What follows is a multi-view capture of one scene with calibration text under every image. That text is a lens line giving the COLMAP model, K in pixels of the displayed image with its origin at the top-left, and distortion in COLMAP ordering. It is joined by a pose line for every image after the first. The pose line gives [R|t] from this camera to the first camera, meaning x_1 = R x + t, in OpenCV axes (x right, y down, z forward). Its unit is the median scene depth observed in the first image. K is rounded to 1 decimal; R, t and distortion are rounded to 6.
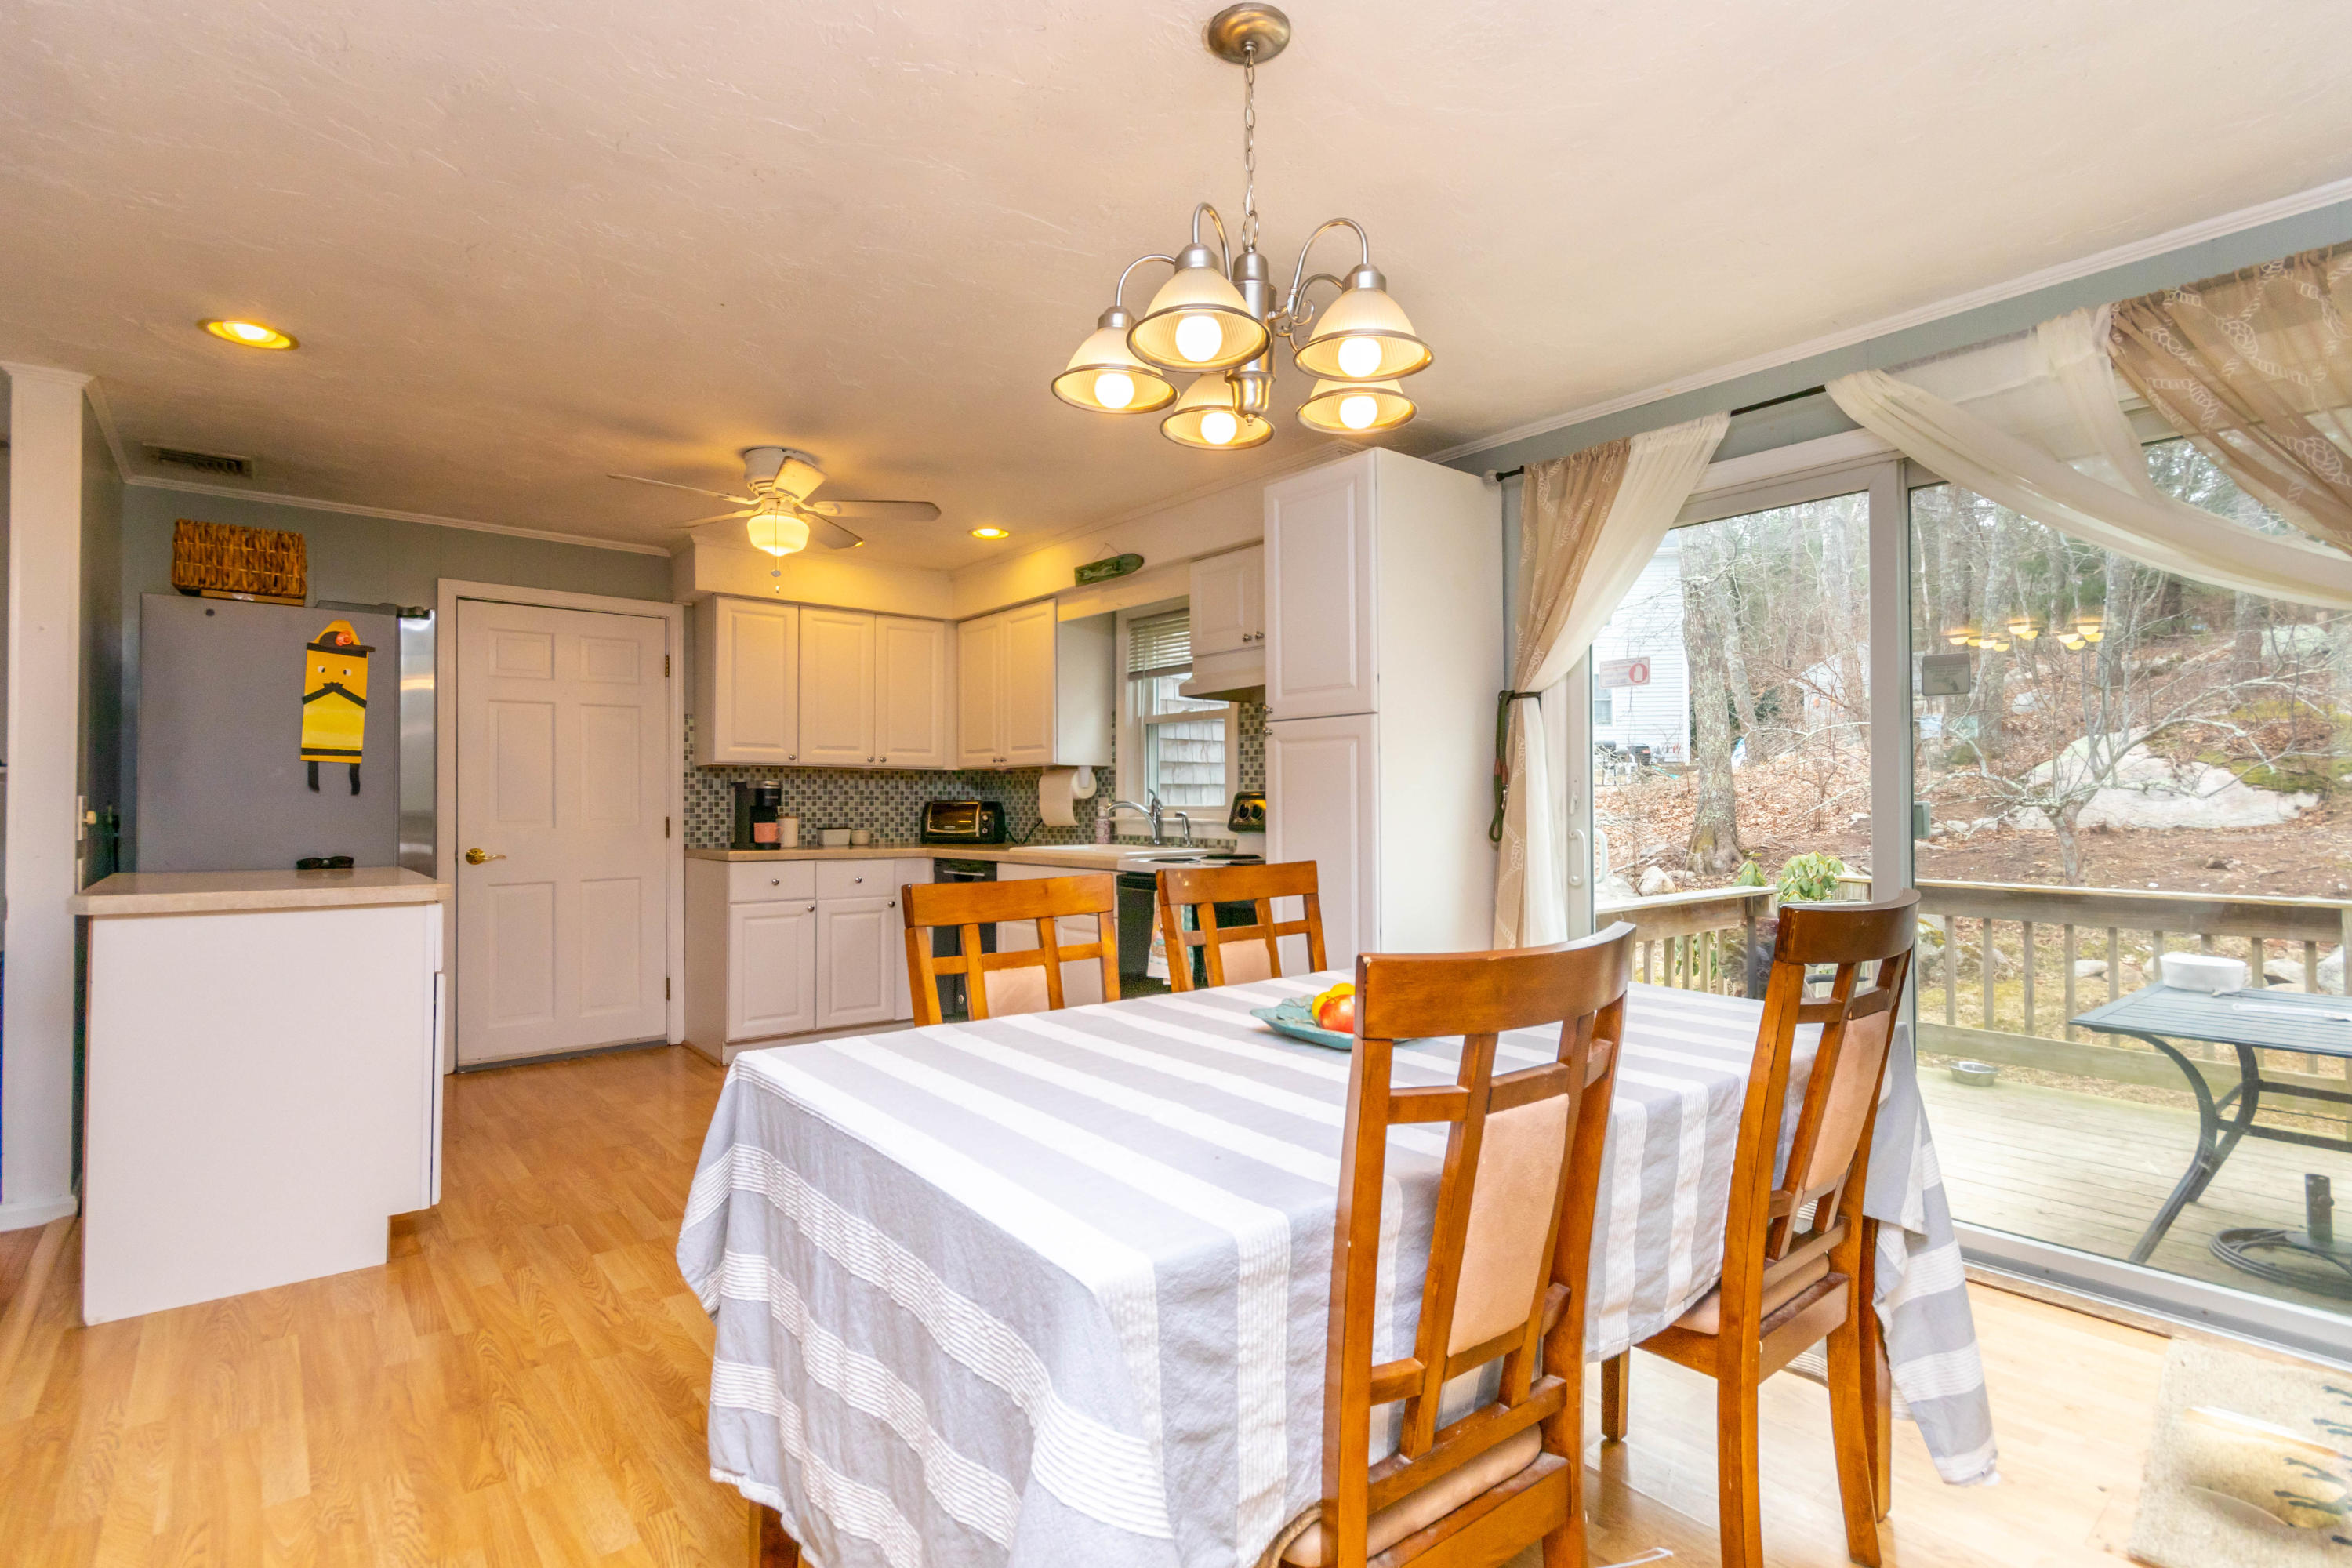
lens RADIAL K [[1116.5, 0, 1176.0], [0, 1116.5, 784.0], [0, 0, 1]] dist [0.001242, 0.000442]
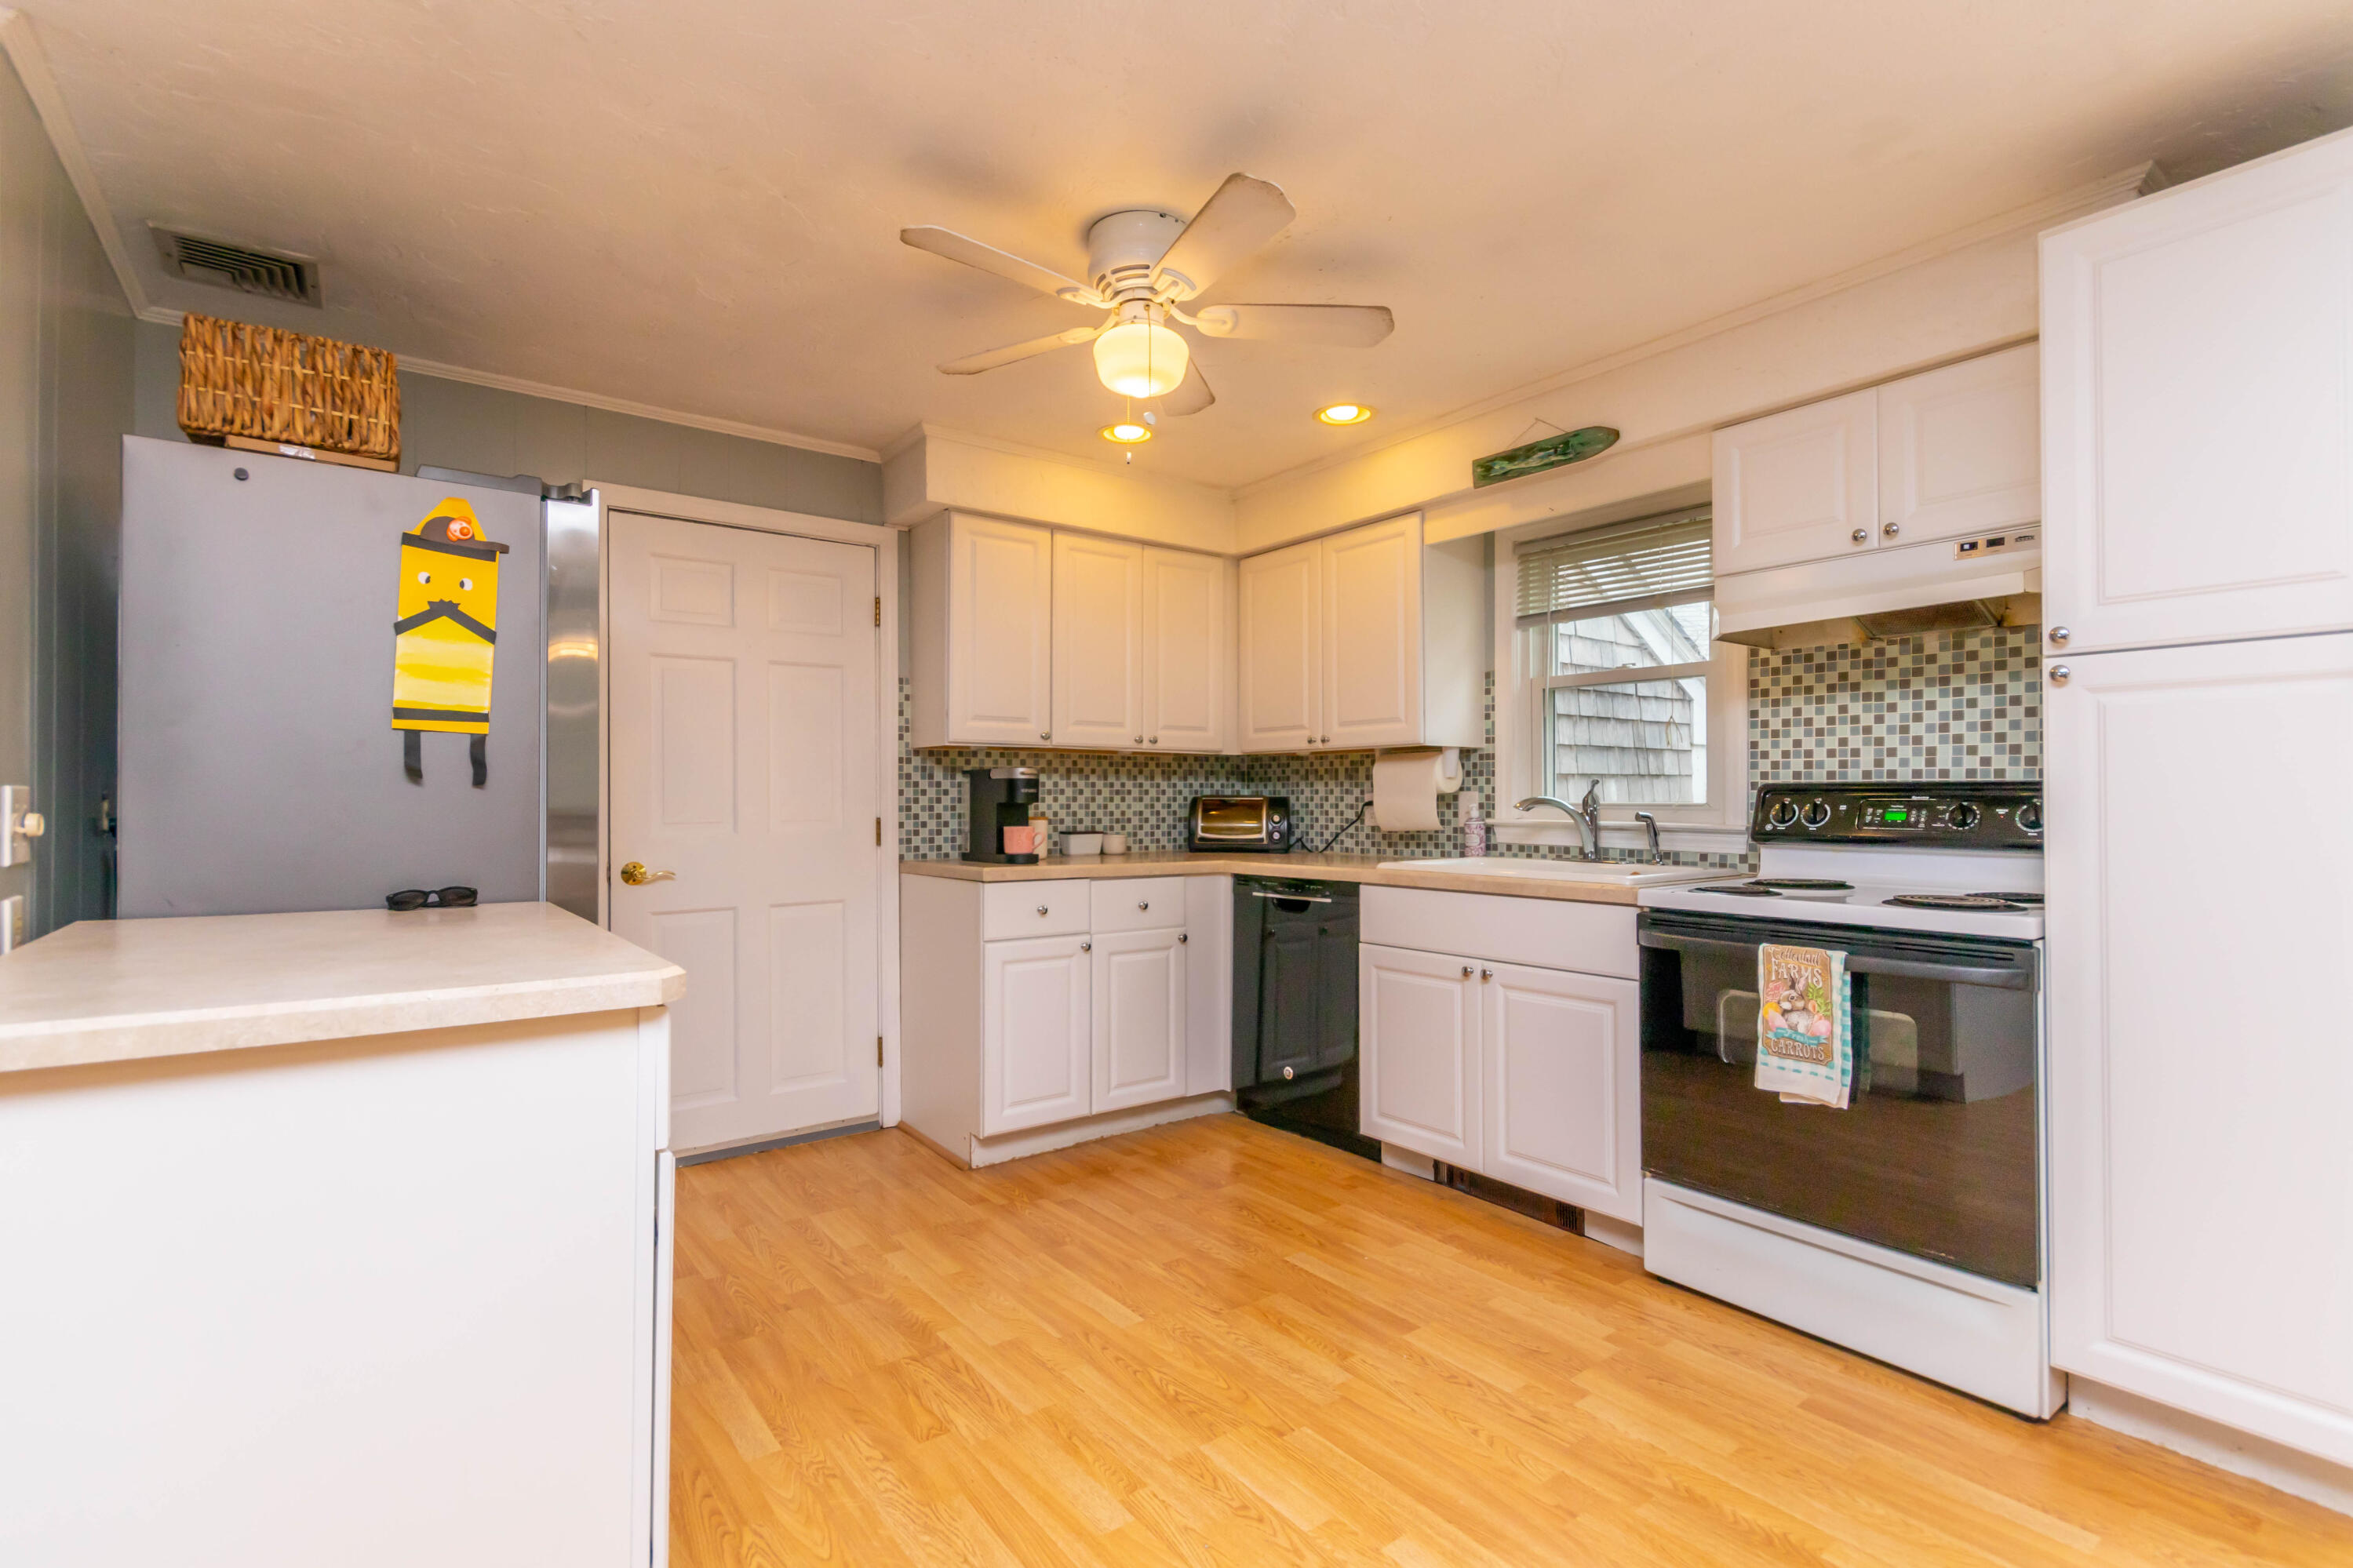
lens RADIAL K [[1087.6, 0, 1175.9], [0, 1087.6, 786.4], [0, 0, 1]] dist [-0.001794, 0.000213]
pose [[0.998938, 0.000684, -0.046078, -0.228951], [-0.000351, 0.999974, 0.007239, 0.003761], [0.046082, -0.007215, 0.998912, 0.297529]]
